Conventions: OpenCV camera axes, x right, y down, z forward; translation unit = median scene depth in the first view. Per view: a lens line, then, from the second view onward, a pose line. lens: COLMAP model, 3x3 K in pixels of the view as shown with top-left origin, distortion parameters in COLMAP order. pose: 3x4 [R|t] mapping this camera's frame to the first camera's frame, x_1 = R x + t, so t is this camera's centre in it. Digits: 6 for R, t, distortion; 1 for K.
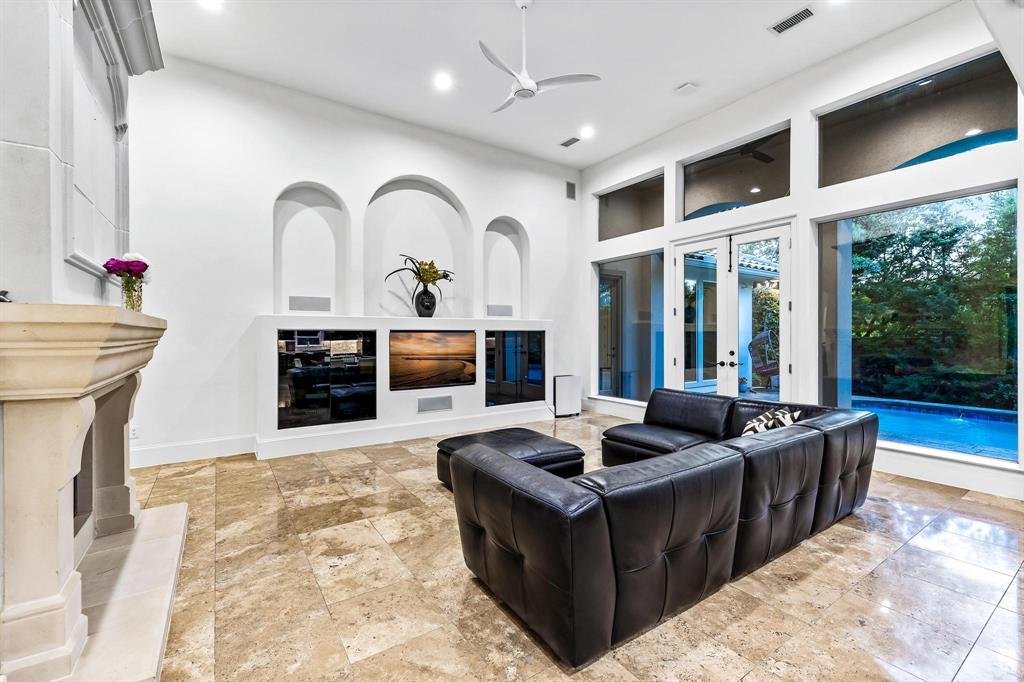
lens RADIAL K [[434.9, 0, 497.9], [0, 434.9, 337.4], [0, 0, 1]] dist [-0.002102, -0.000060]
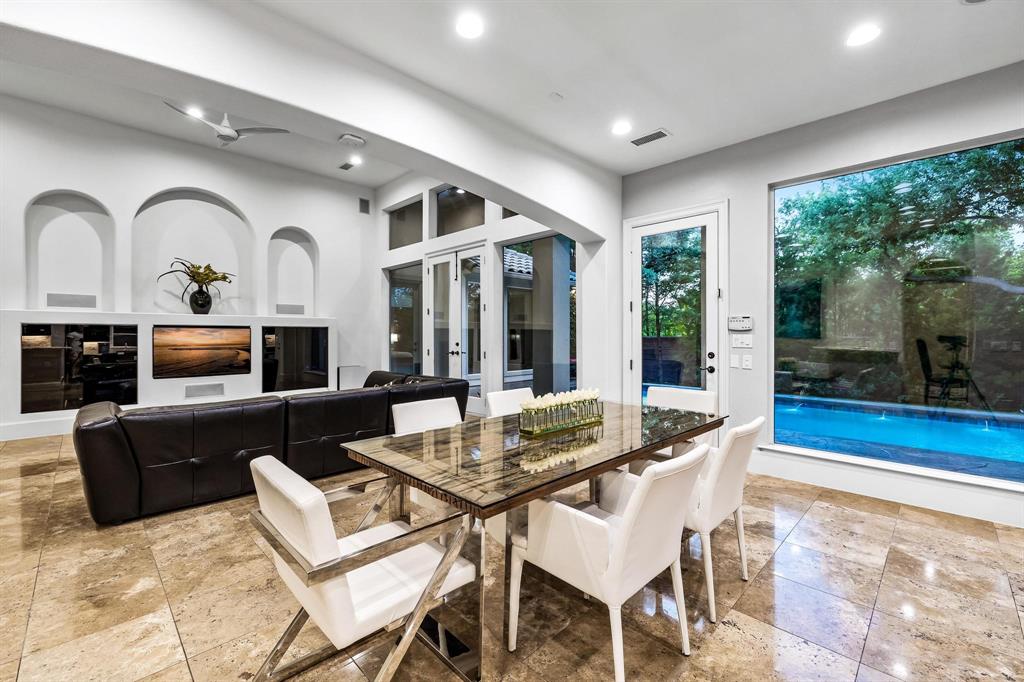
lens RADIAL K [[437.2, 0, 507.5], [0, 437.2, 334.2], [0, 0, 1]] dist [0.000173, 0.000233]
pose [[0.983464, 0.000971, 0.181103, 0.407195], [0.000341, 0.999974, -0.007213, 0.014164], [-0.181105, 0.007155, 0.983438, -0.257723]]
